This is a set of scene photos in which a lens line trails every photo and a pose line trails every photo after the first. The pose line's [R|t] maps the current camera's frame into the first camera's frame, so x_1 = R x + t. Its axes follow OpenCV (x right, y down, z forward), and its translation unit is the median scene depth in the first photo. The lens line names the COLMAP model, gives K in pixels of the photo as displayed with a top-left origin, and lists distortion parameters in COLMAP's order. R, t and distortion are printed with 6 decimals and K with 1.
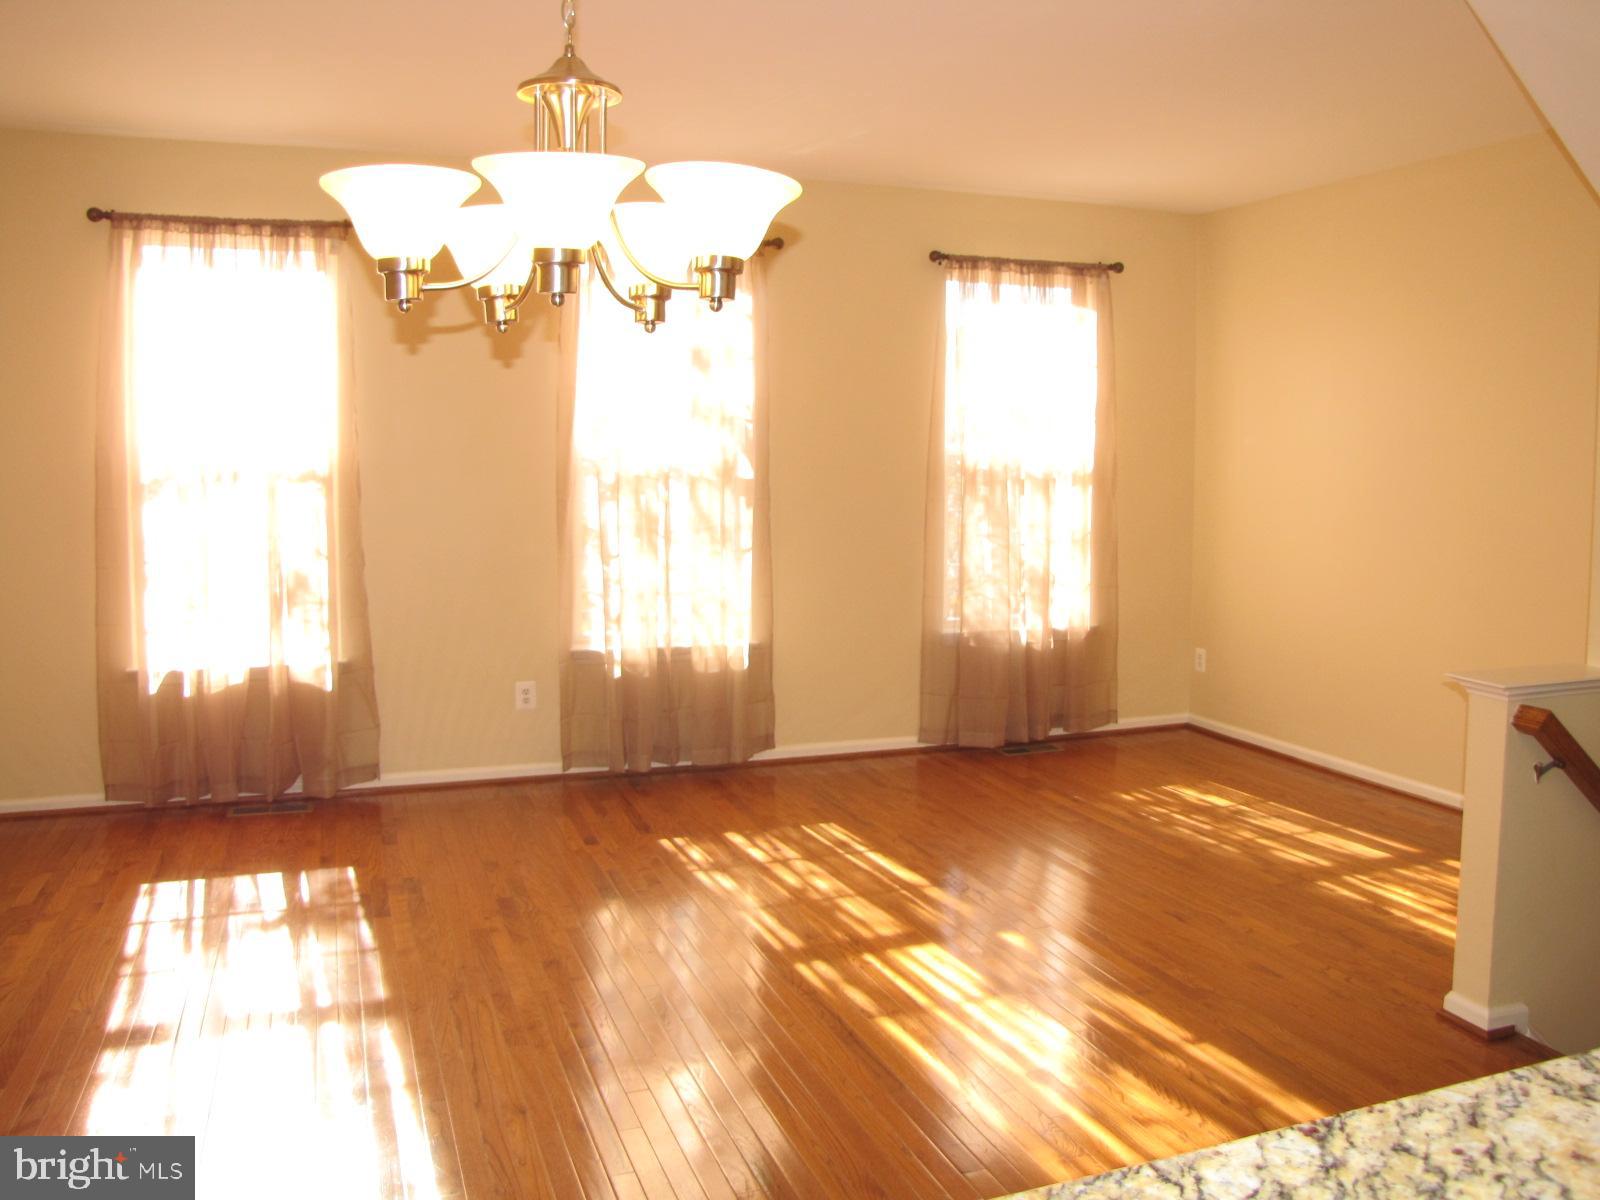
lens RADIAL K [[1425.7, 0, 828.8], [0, 1425.7, 590.4], [0, 0, 1]] dist [-0.003905, -0.000444]
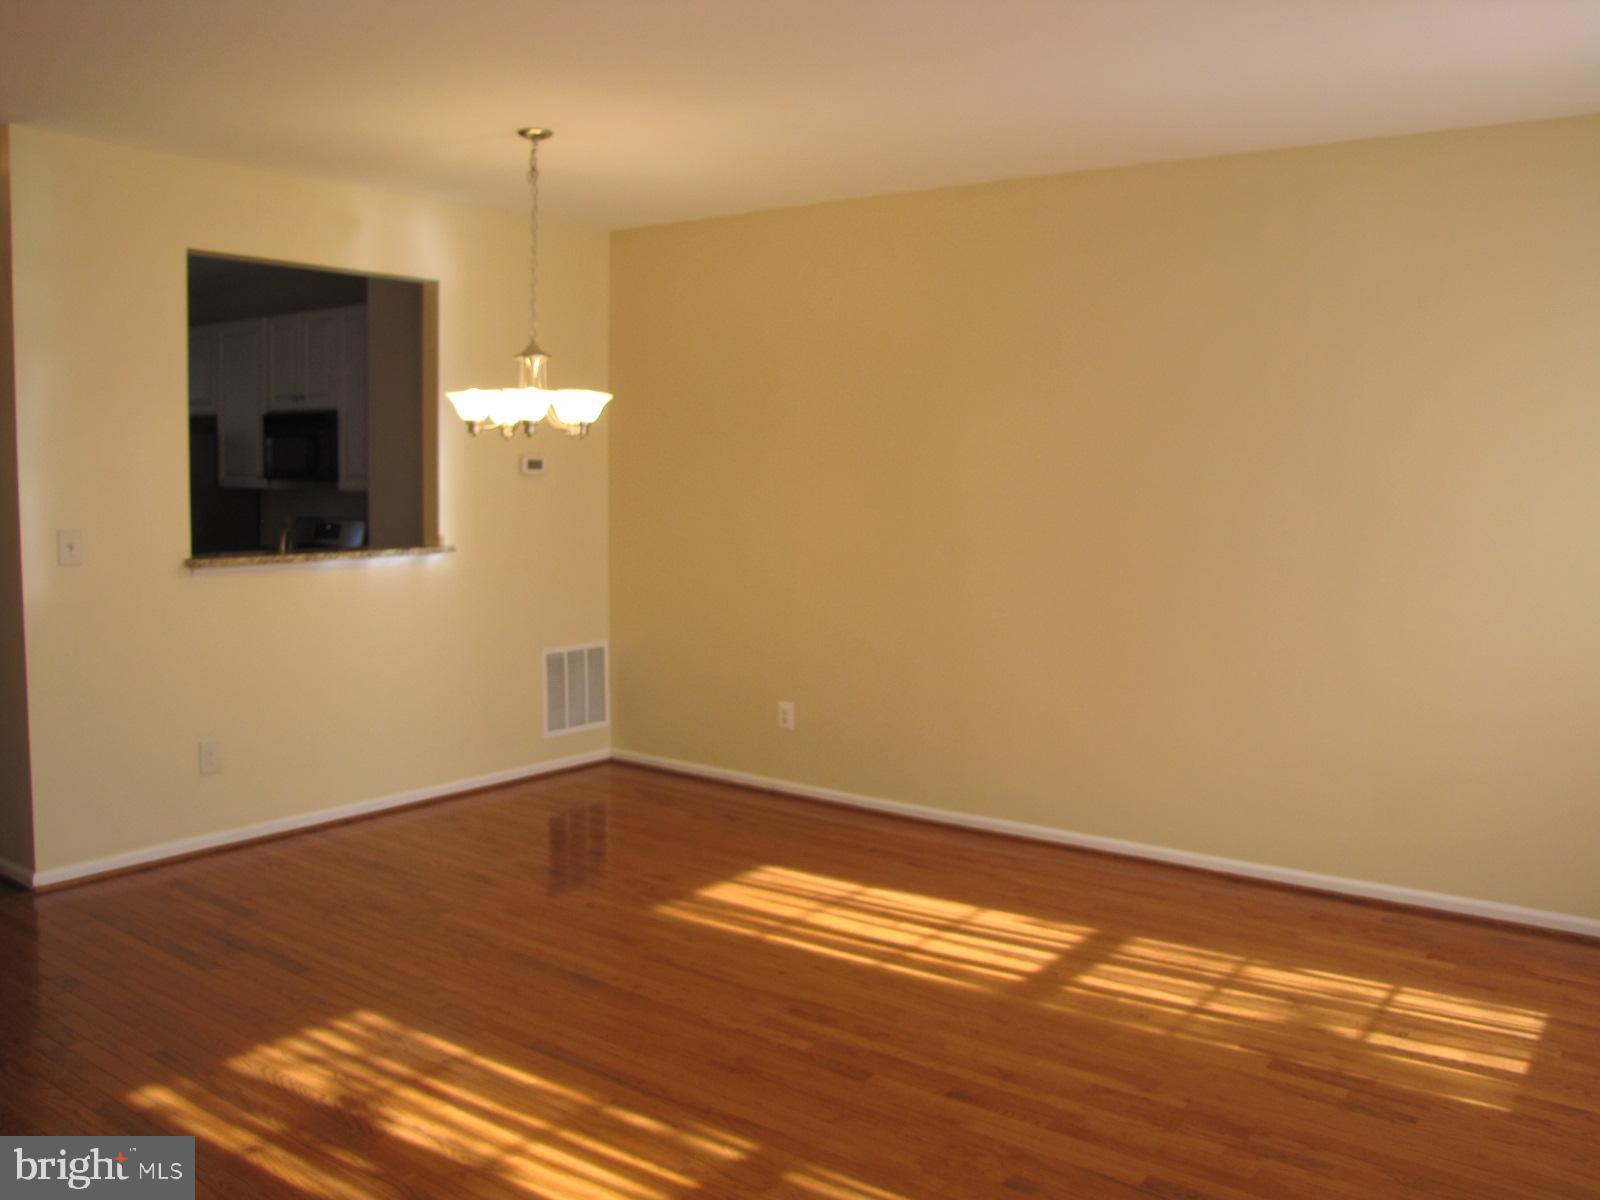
lens RADIAL K [[1425.7, 0, 828.8], [0, 1425.7, 590.4], [0, 0, 1]] dist [-0.003905, -0.000444]
pose [[-0.831742, 0.042726, -0.553515, 0.349936], [-0.068248, 0.981602, 0.178323, -0.171958], [0.550951, 0.186095, -0.813524, 1.526716]]
